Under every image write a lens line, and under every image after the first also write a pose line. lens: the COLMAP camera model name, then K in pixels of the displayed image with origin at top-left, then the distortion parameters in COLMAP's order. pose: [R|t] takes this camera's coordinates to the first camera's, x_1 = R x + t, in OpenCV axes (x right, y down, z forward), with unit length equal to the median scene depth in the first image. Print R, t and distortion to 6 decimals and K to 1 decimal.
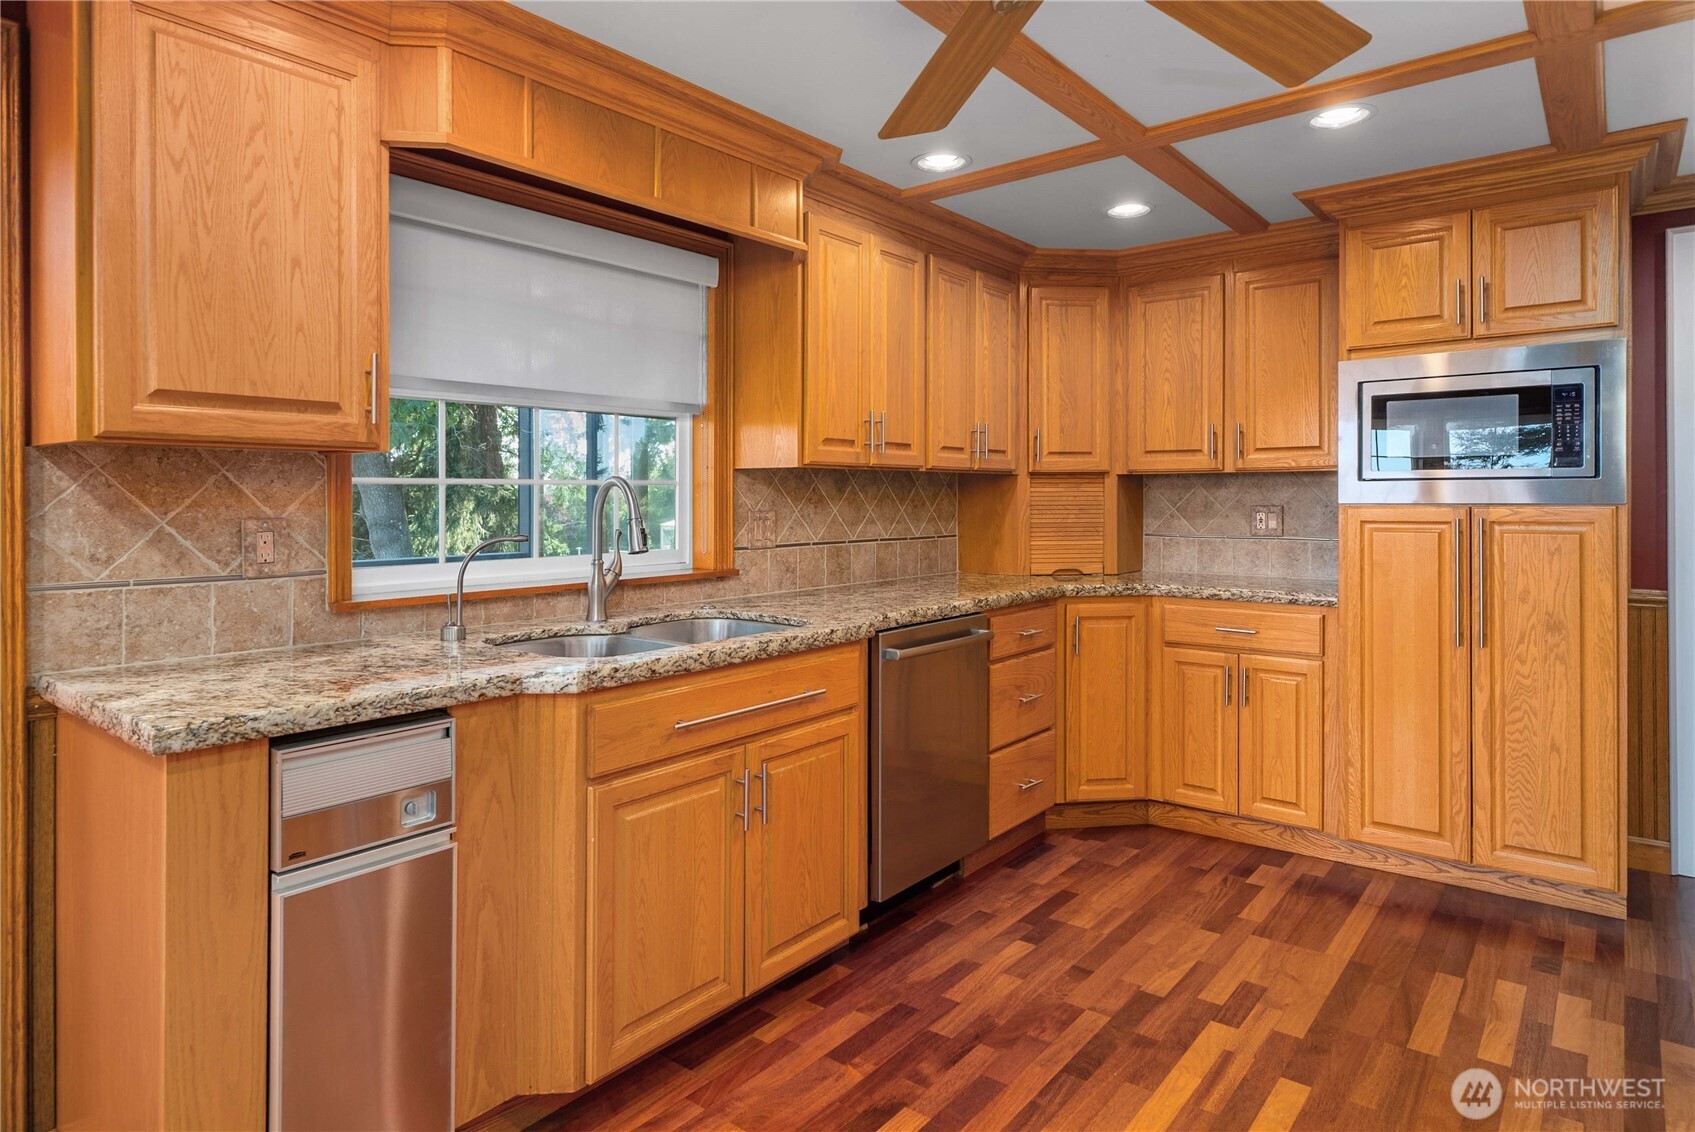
lens RADIAL K [[974.4, 0, 830.5], [0, 974.4, 498.3], [0, 0, 1]] dist [-0.003808, -0.000163]
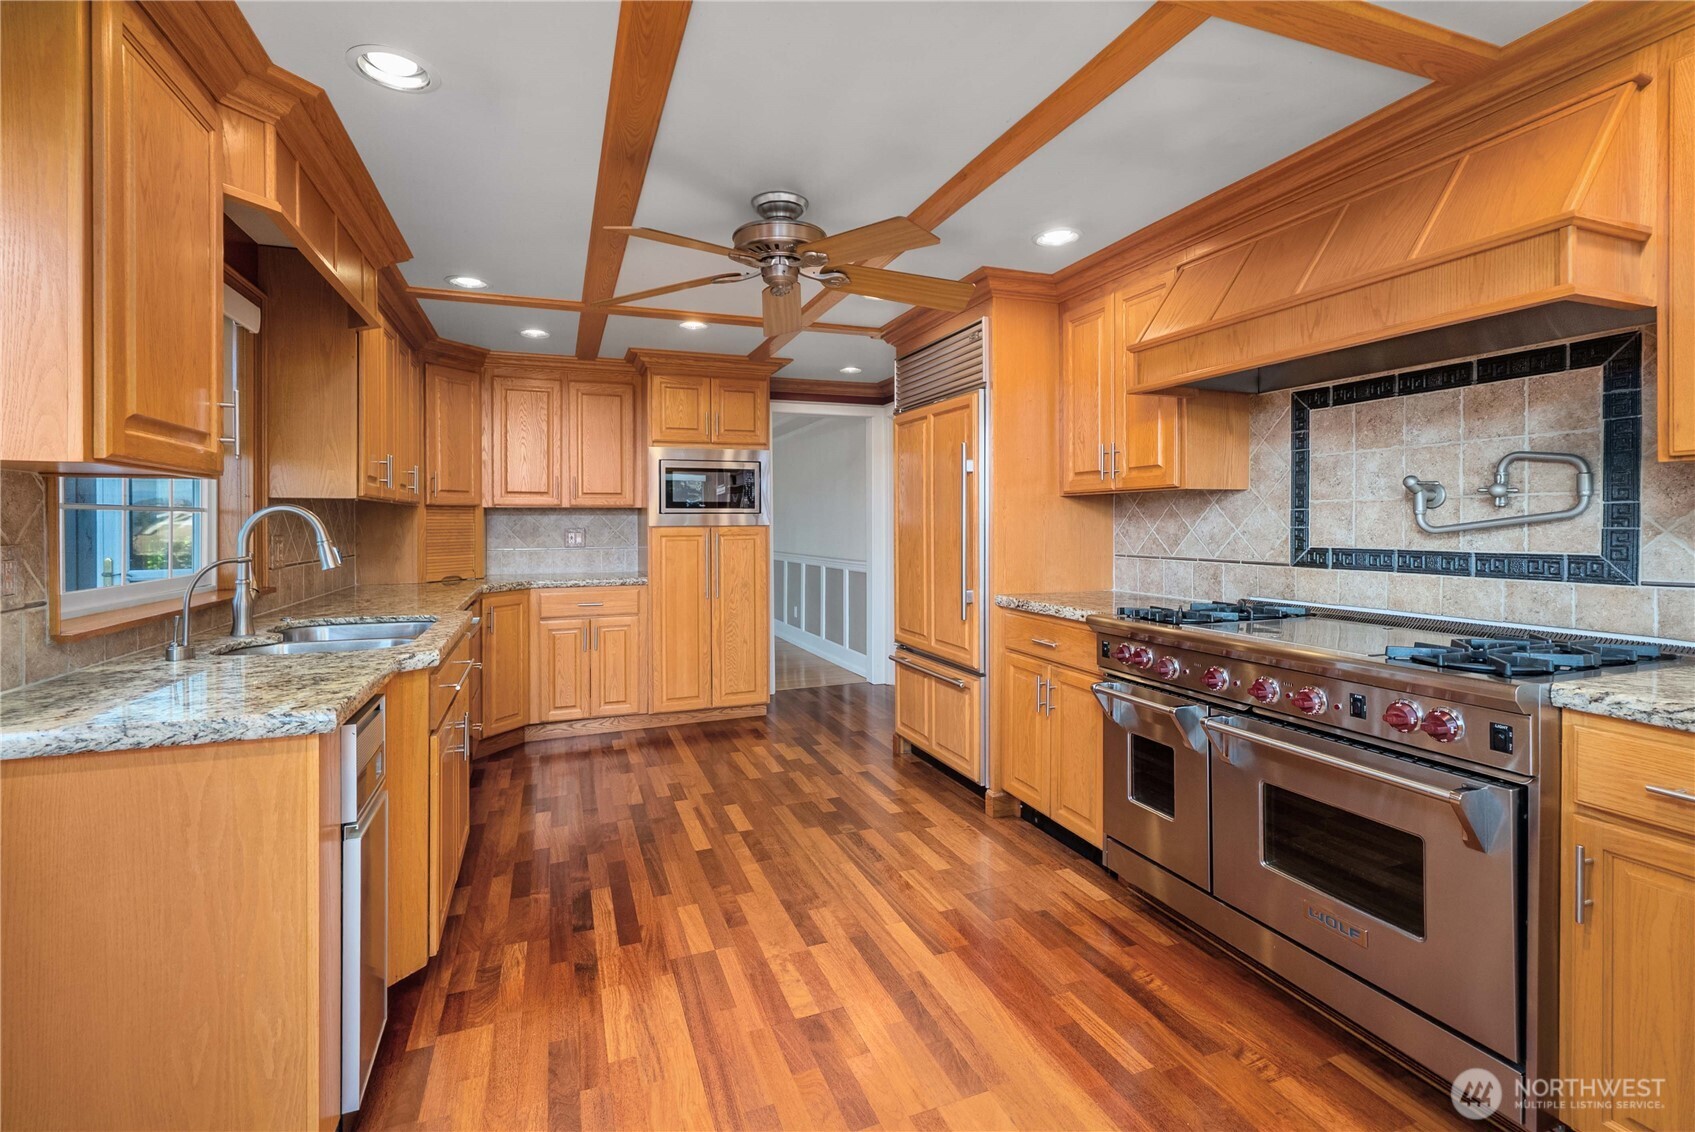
lens RADIAL K [[771.6, 0, 855.8], [0, 771.6, 529.3], [0, 0, 1]] dist [0.002483, -0.000028]
pose [[0.484093, -0.007392, 0.874985, -0.697969], [0.002865, 0.999972, 0.006863, 0.002581], [-0.875012, -0.000815, 0.484101, -0.025306]]
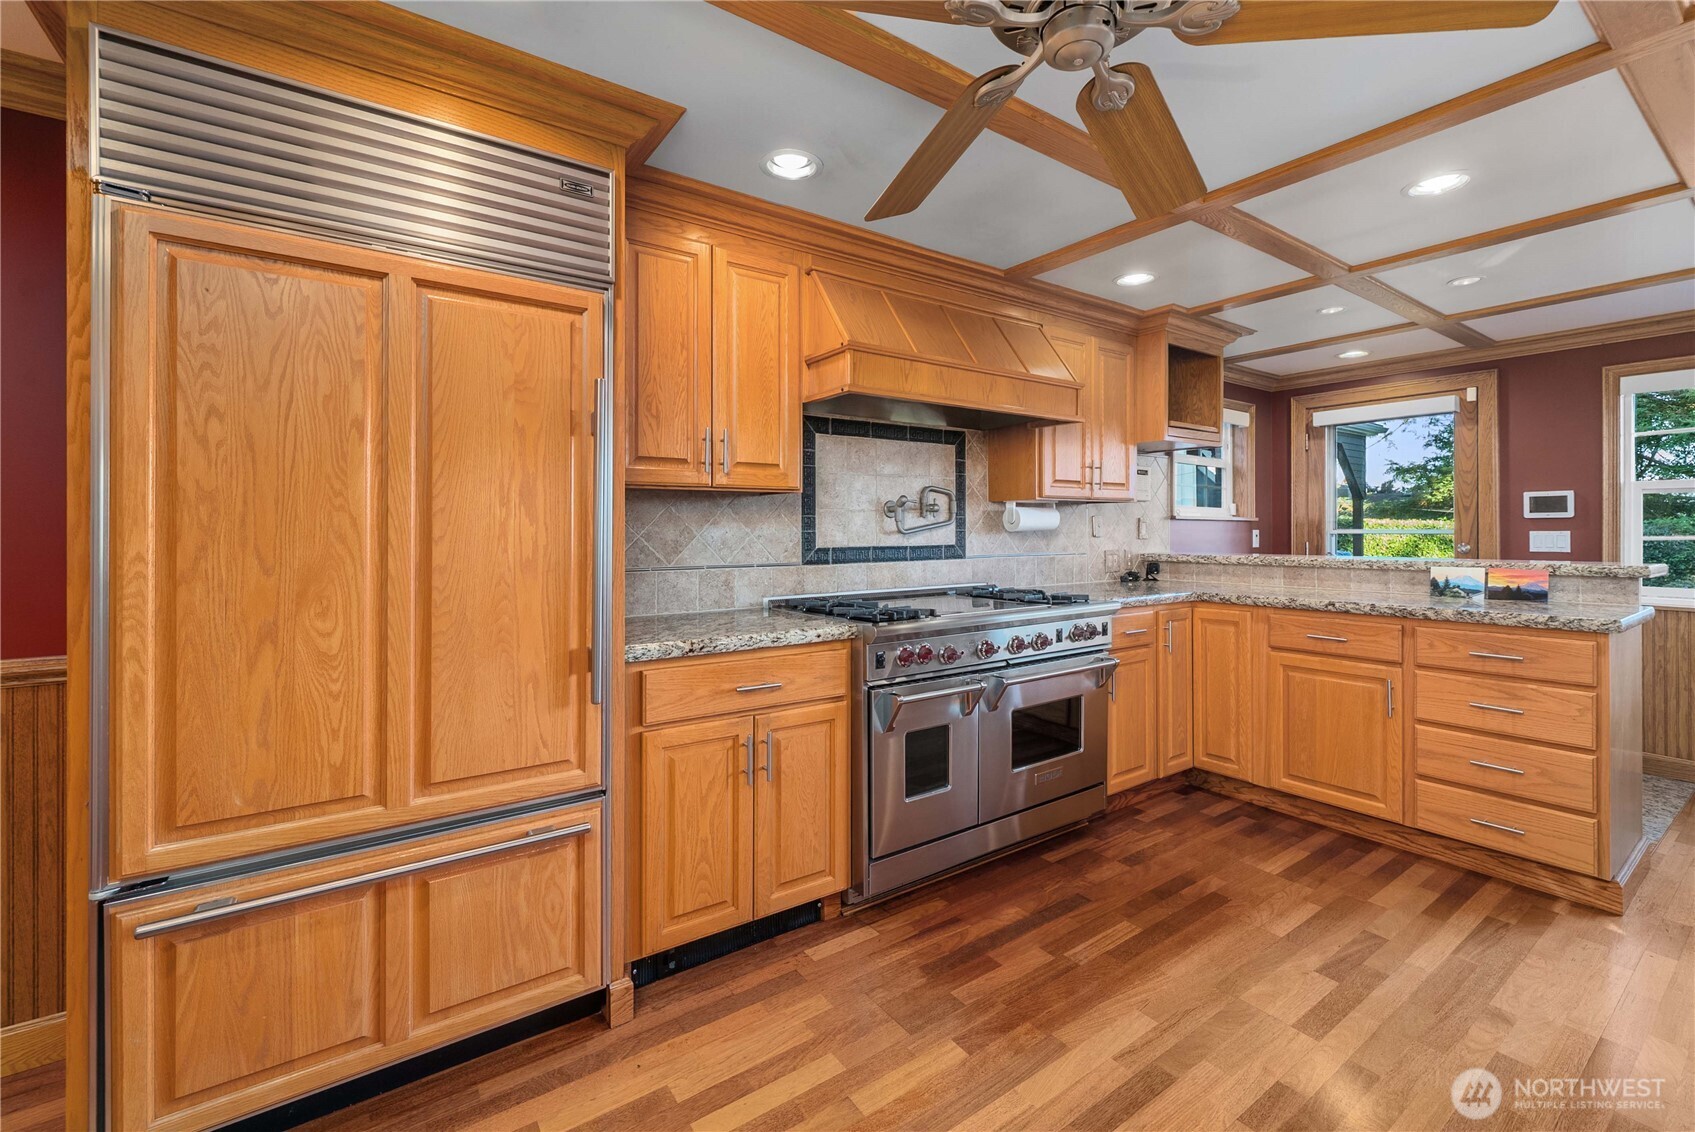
lens RADIAL K [[704.1, 0, 867.1], [0, 704.1, 530.1], [0, 0, 1]] dist [0.000775, -0.000294]
pose [[-0.964986, 0.005912, 0.262236, 0.130398], [0.006199, 0.999981, 0.000264, 0.007345], [-0.262229, 0.001880, -0.965004, 1.019739]]
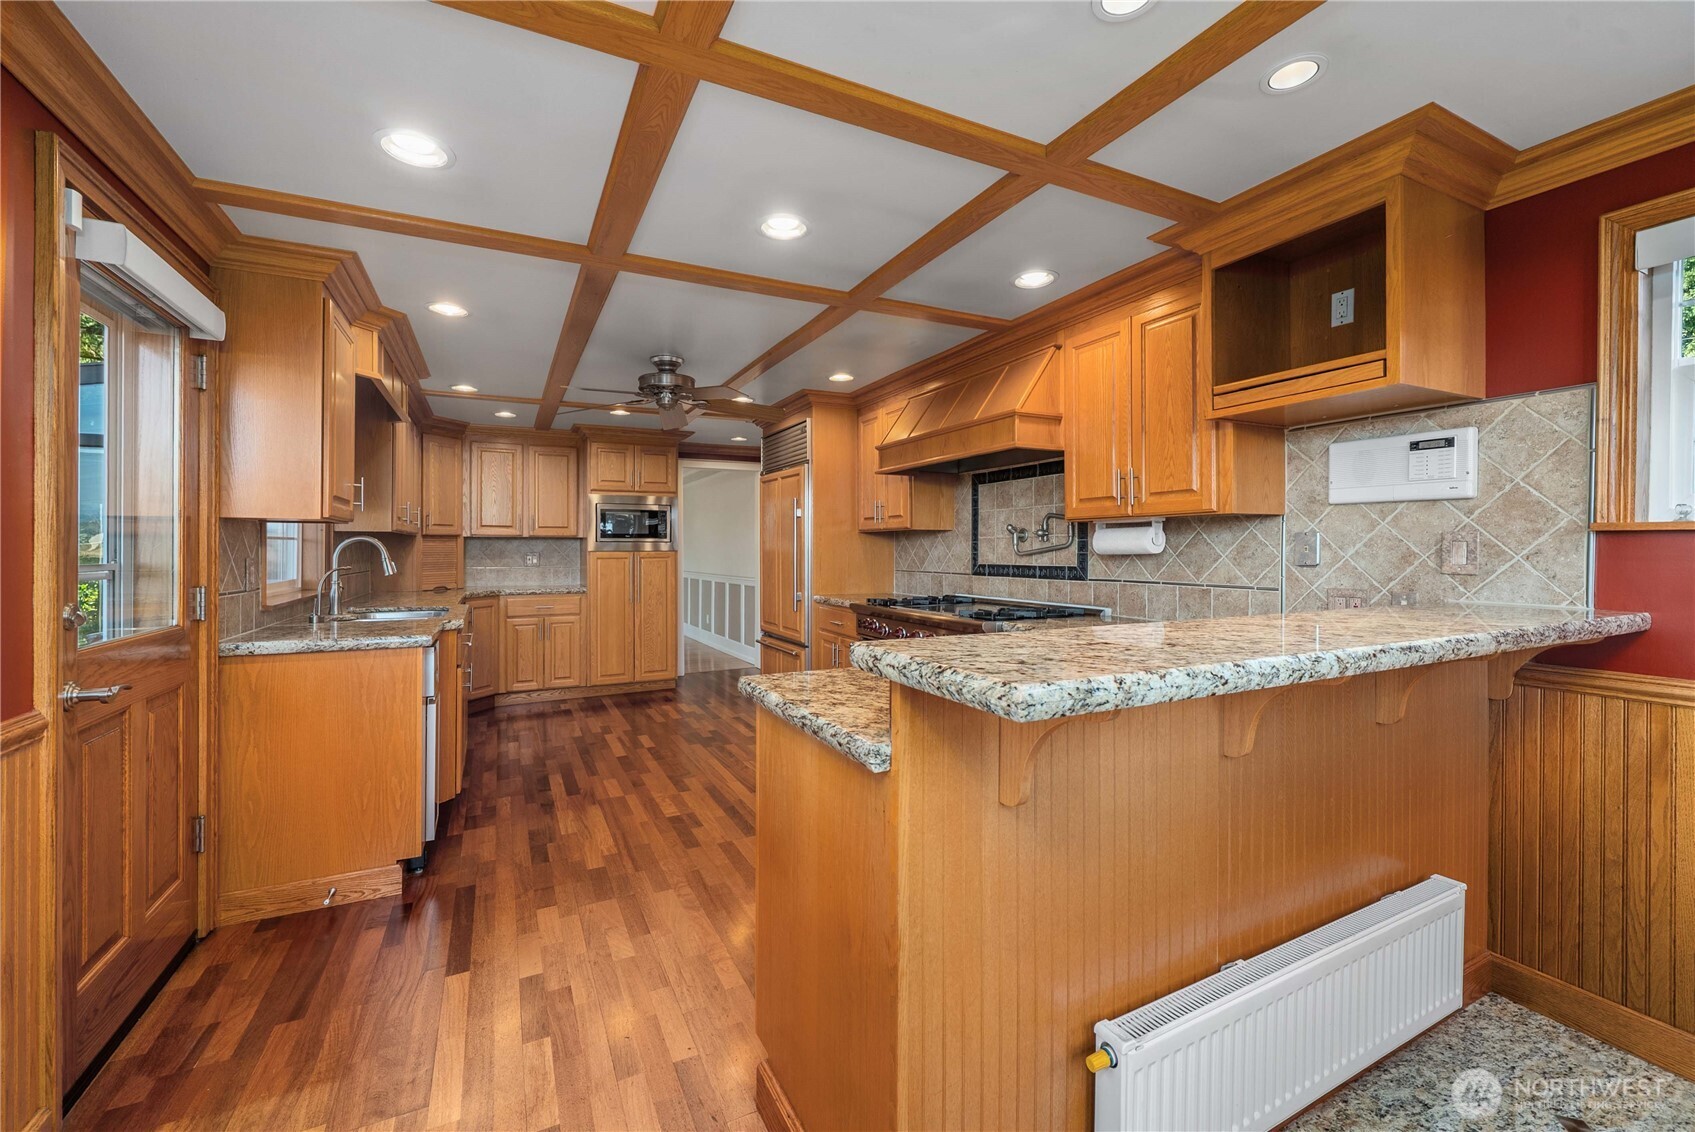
lens RADIAL K [[704.1, 0, 855.4], [0, 704.1, 552.6], [0, 0, 1]] dist [0.000775, -0.000294]
pose [[0.397163, -0.001321, 0.917747, -1.120346], [-0.001141, 0.999997, 0.001933, 0.006203], [-0.917748, -0.001815, 0.397160, -0.446455]]
